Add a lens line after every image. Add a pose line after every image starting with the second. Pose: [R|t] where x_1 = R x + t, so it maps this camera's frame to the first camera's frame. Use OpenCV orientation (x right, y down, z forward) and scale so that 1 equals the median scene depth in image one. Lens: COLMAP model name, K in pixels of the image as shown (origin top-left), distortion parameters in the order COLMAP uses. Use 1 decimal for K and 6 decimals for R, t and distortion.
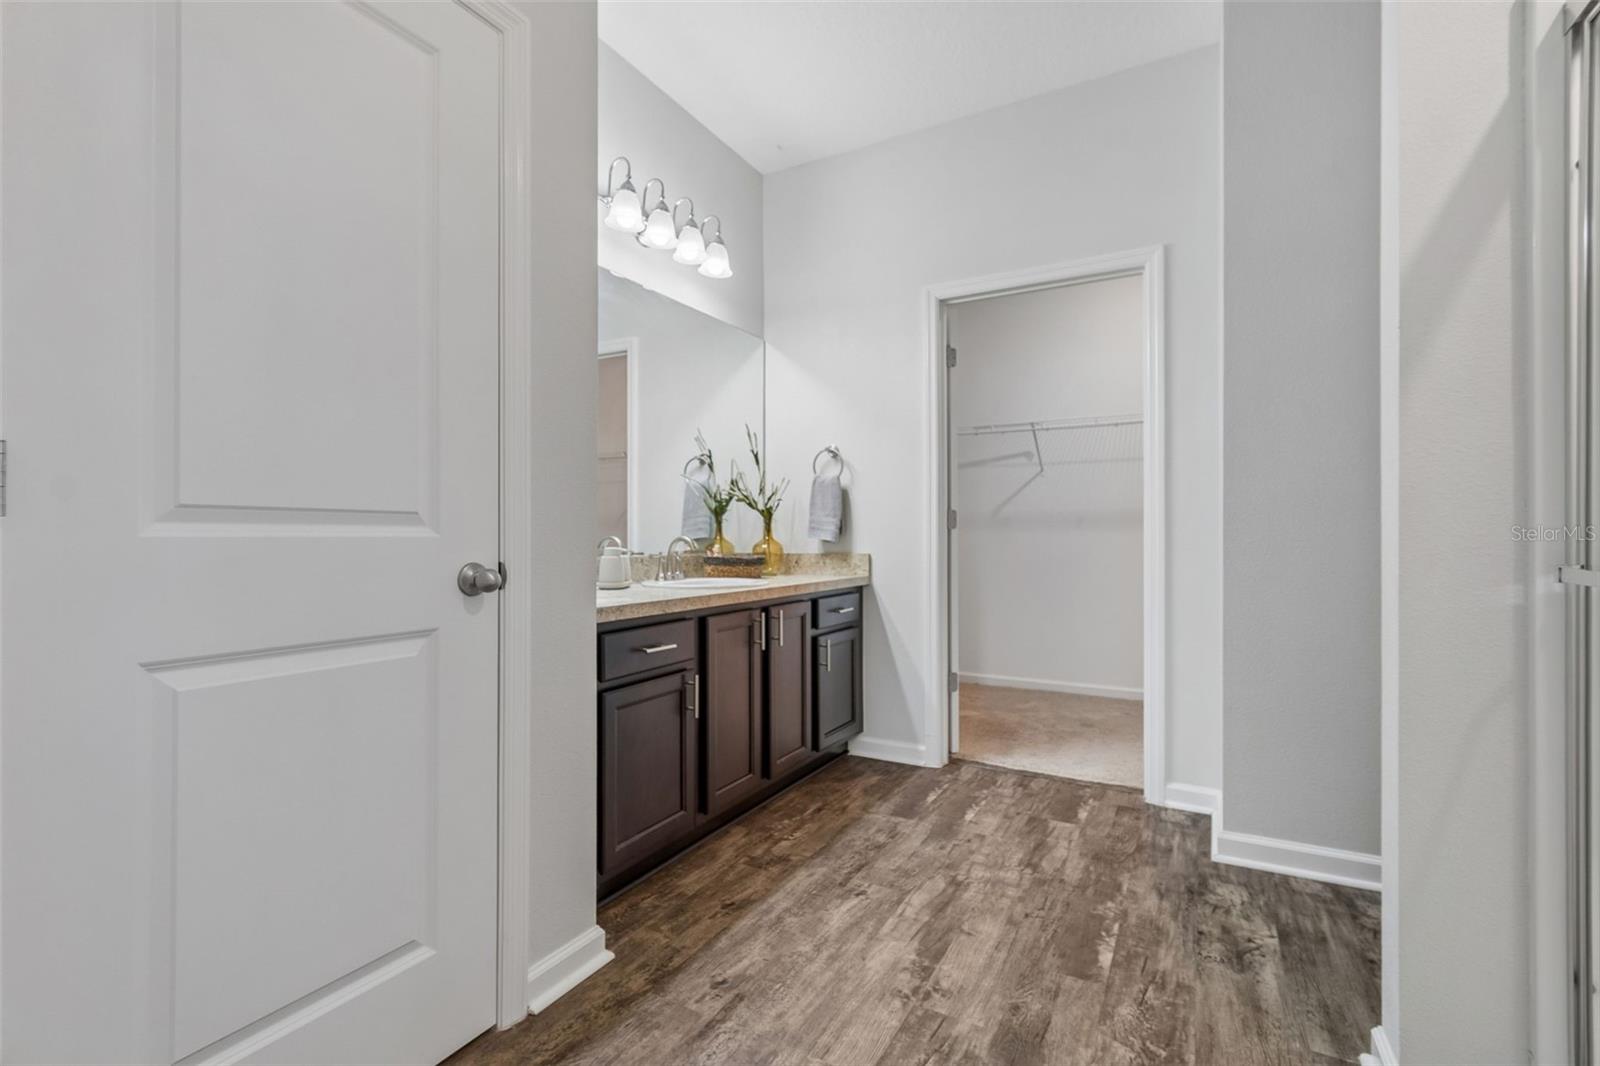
lens RADIAL K [[728.1, 0, 799.2], [0, 728.1, 539.0], [0, 0, 1]] dist [0.005331, 0.000088]
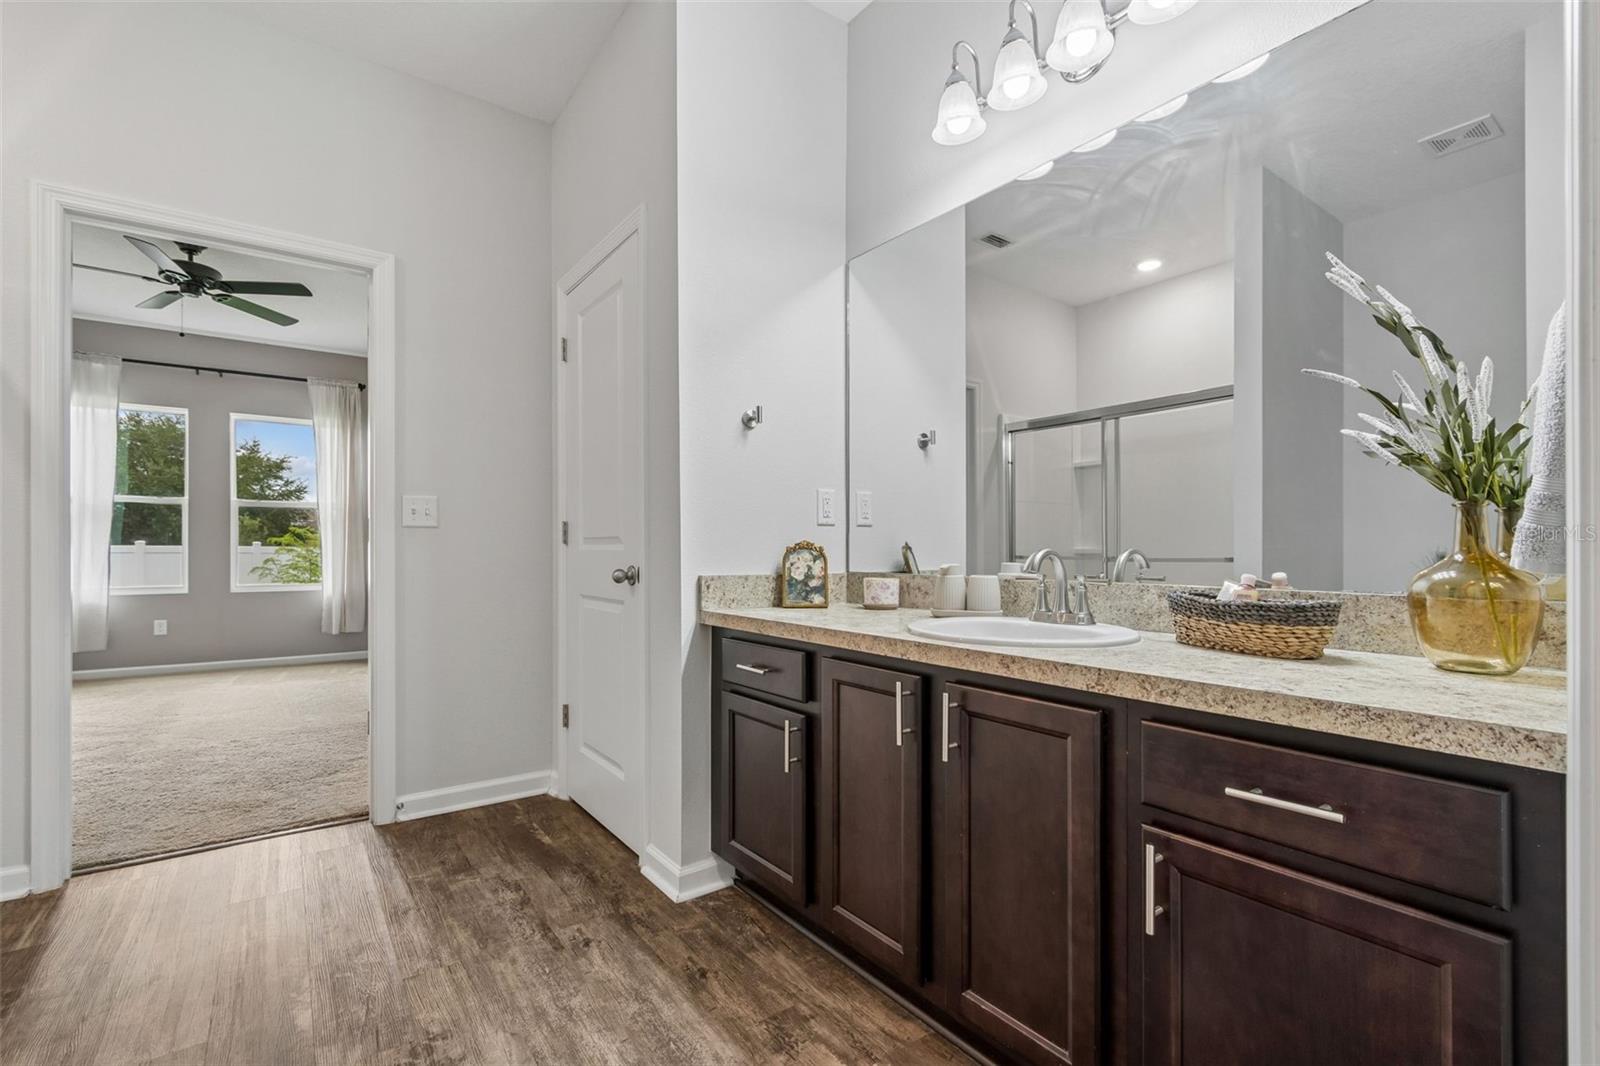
lens RADIAL K [[728.1, 0, 800.8], [0, 728.1, 534.9], [0, 0, 1]] dist [0.005331, 0.000088]
pose [[-0.434363, -0.016356, -0.900589, 0.736773], [-0.002024, 0.999850, -0.017183, -0.009041], [0.900736, -0.005641, -0.434331, 1.692653]]
